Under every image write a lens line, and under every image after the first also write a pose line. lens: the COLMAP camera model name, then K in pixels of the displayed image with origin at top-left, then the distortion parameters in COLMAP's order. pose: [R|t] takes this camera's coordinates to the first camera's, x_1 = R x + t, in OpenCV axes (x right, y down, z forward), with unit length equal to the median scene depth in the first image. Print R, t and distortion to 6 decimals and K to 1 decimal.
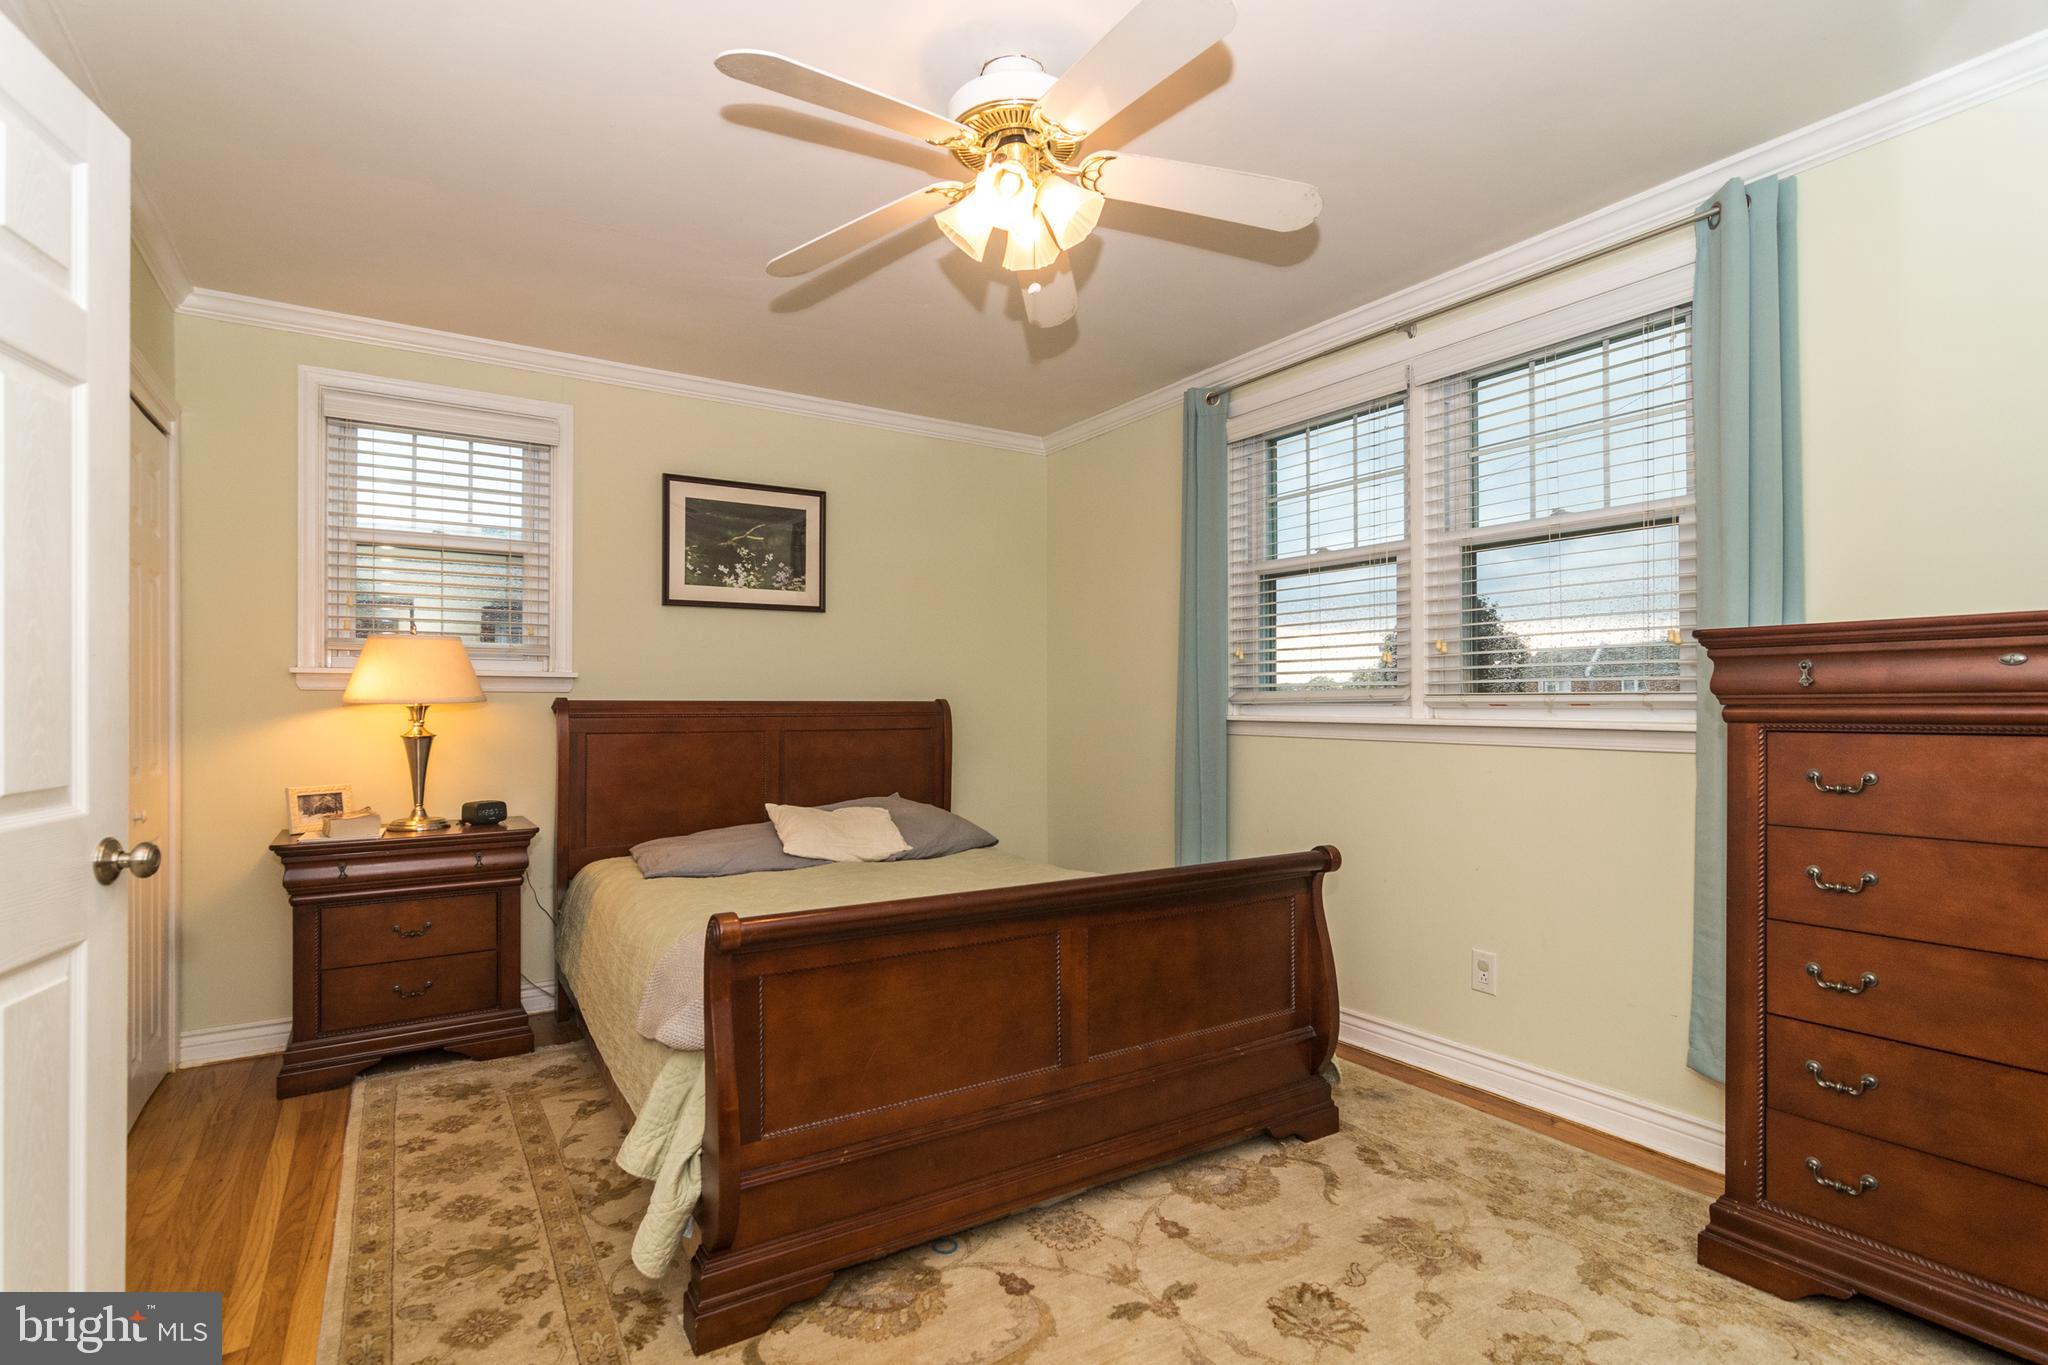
lens RADIAL K [[993.0, 0, 1021.7], [0, 993.0, 693.5], [0, 0, 1]] dist [-0.007953, 0.006175]
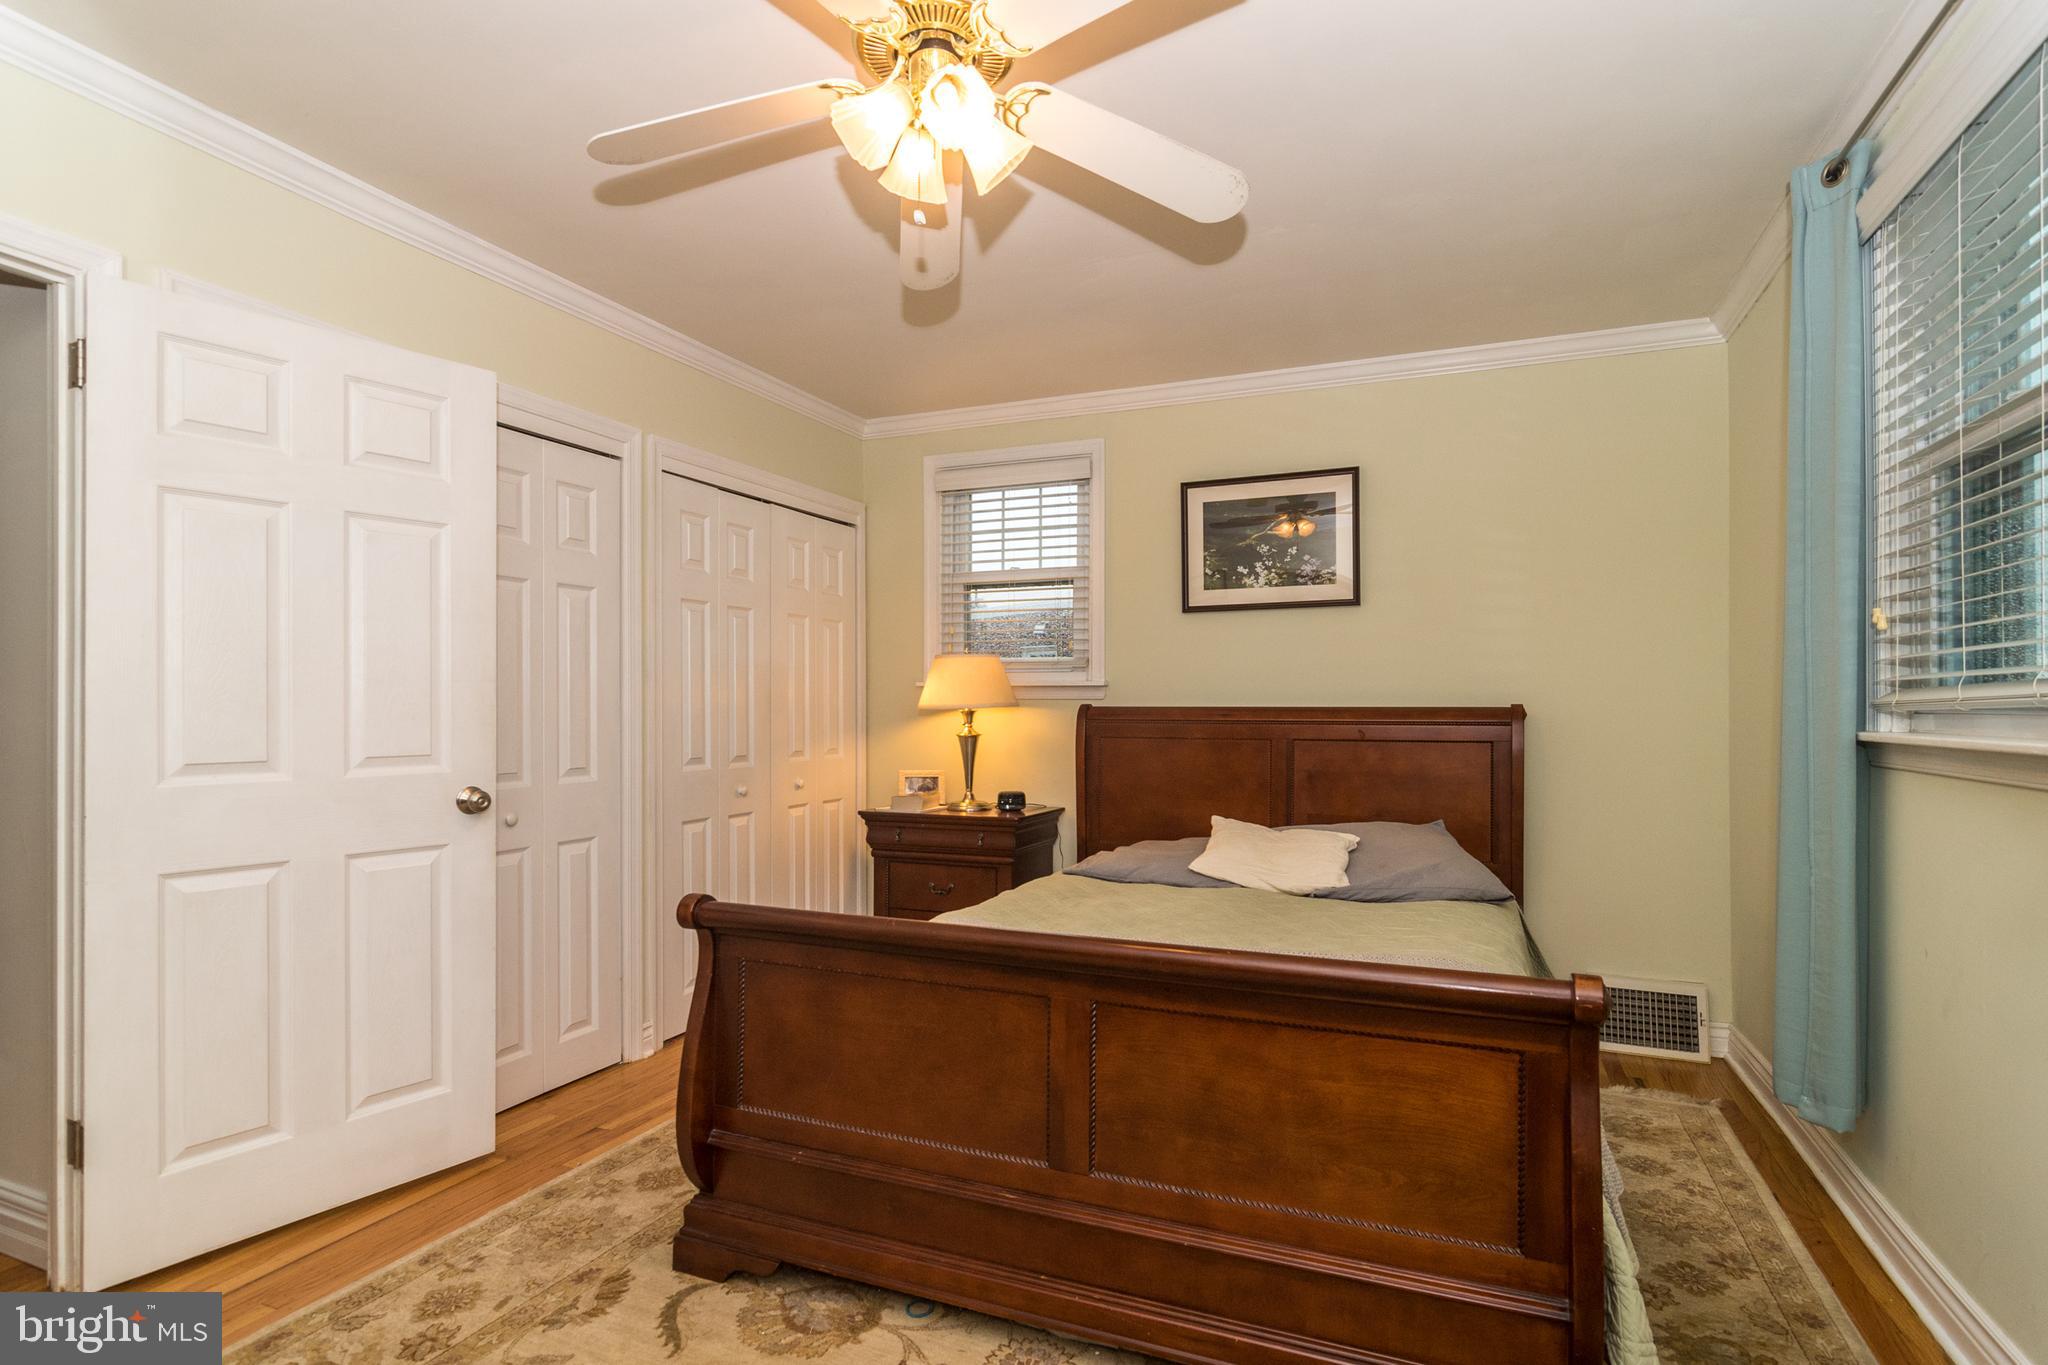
lens RADIAL K [[977.7, 0, 1029.3], [0, 977.7, 704.7], [0, 0, 1]] dist [0.000274, 0.000306]
pose [[0.581623, -0.002025, -0.813456, 0.395707], [0.006952, 0.999973, 0.002482, 0.001952], [0.813429, -0.007099, 0.581622, 0.314276]]
